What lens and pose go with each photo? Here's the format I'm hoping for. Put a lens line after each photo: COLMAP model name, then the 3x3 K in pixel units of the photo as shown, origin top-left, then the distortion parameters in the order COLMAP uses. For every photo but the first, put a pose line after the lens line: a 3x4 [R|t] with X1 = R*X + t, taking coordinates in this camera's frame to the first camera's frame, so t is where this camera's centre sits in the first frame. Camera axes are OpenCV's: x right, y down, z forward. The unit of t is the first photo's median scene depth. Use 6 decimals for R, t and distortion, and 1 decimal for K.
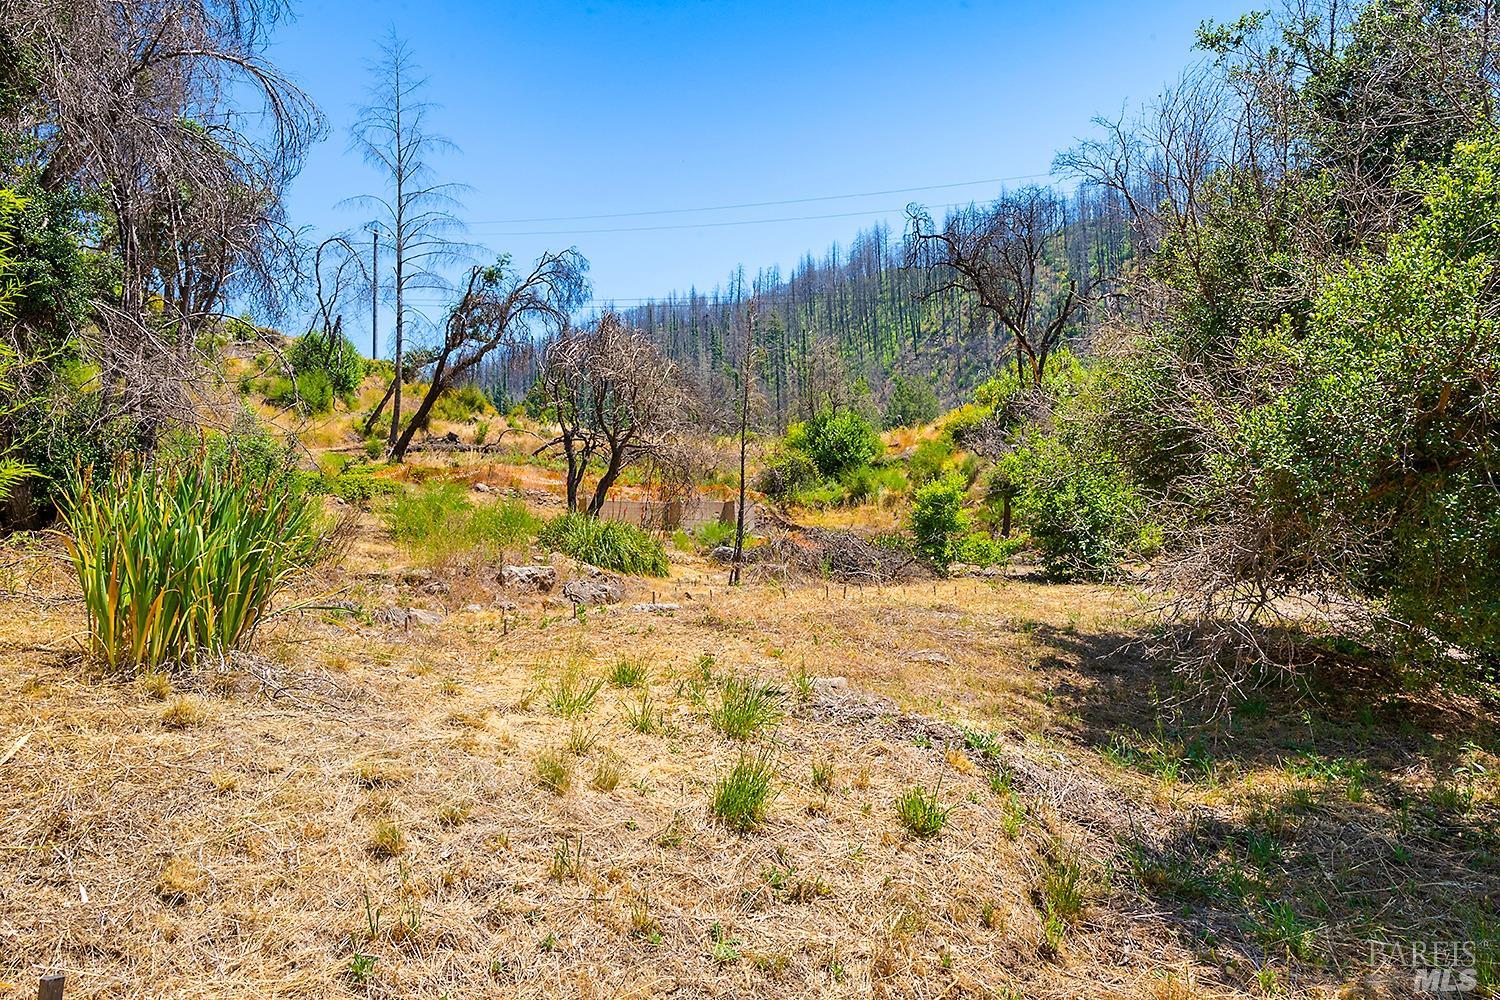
lens RADIAL K [[913.0, 0, 754.8], [0, 913.0, 499.1], [0, 0, 1]] dist [0.015156, -0.005319]
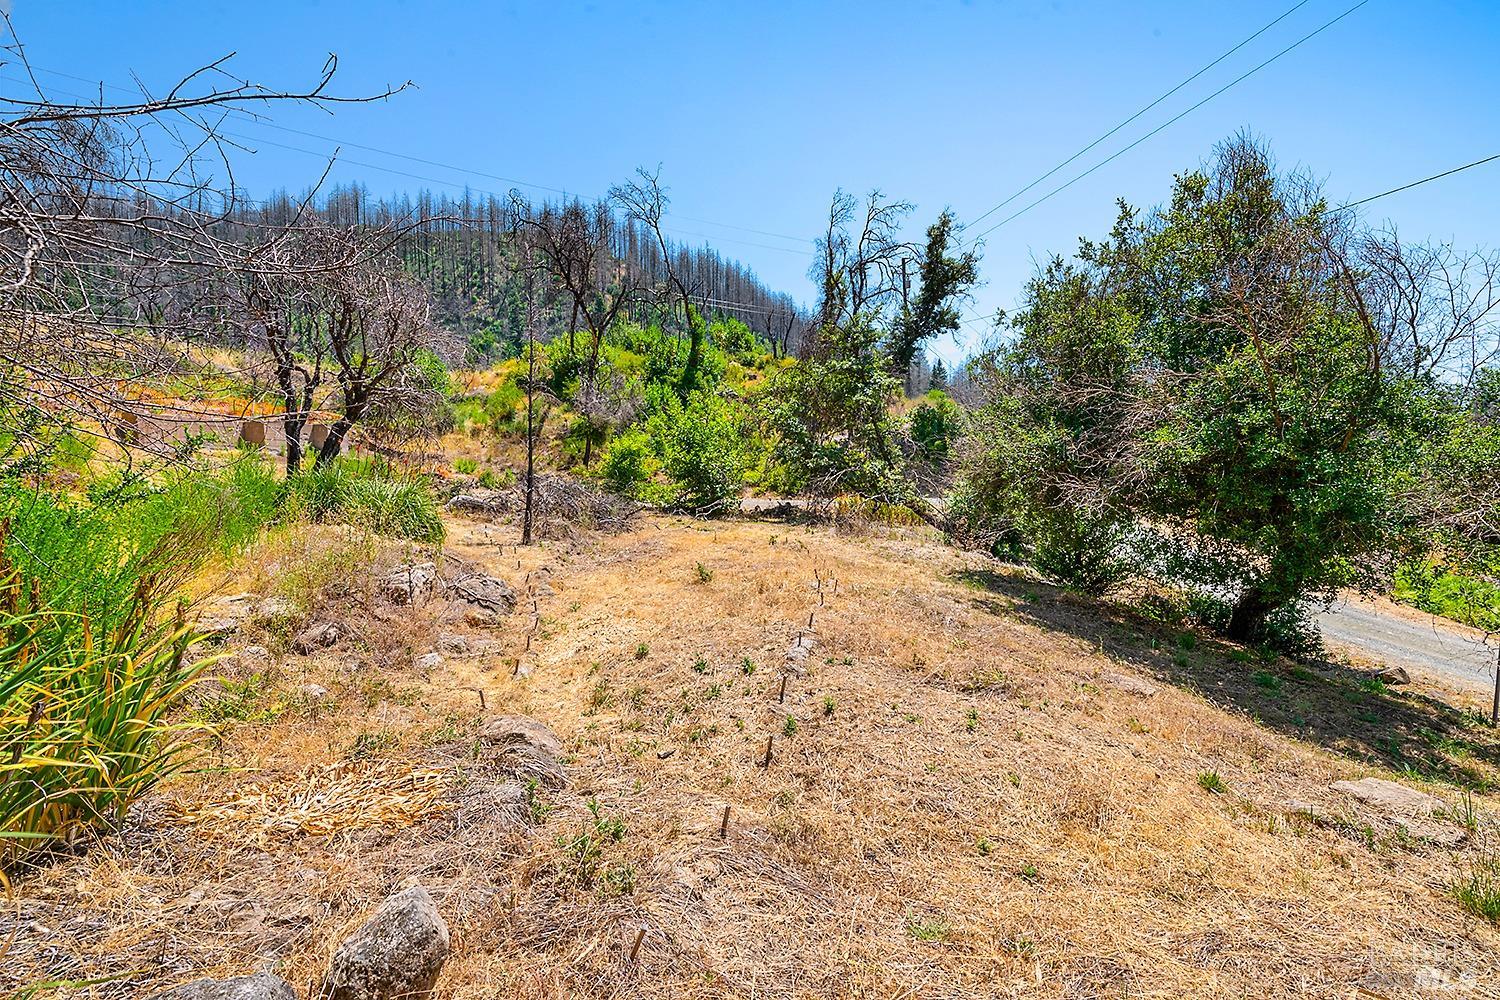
lens RADIAL K [[597.5, 0, 753.7], [0, 597.5, 499.3], [0, 0, 1]] dist [0.003439, -0.003284]
pose [[0.743730, -0.012841, 0.668357, -0.140738], [-0.072613, 0.992348, 0.099867, -0.019460], [-0.664525, -0.122806, 0.737106, 0.170696]]
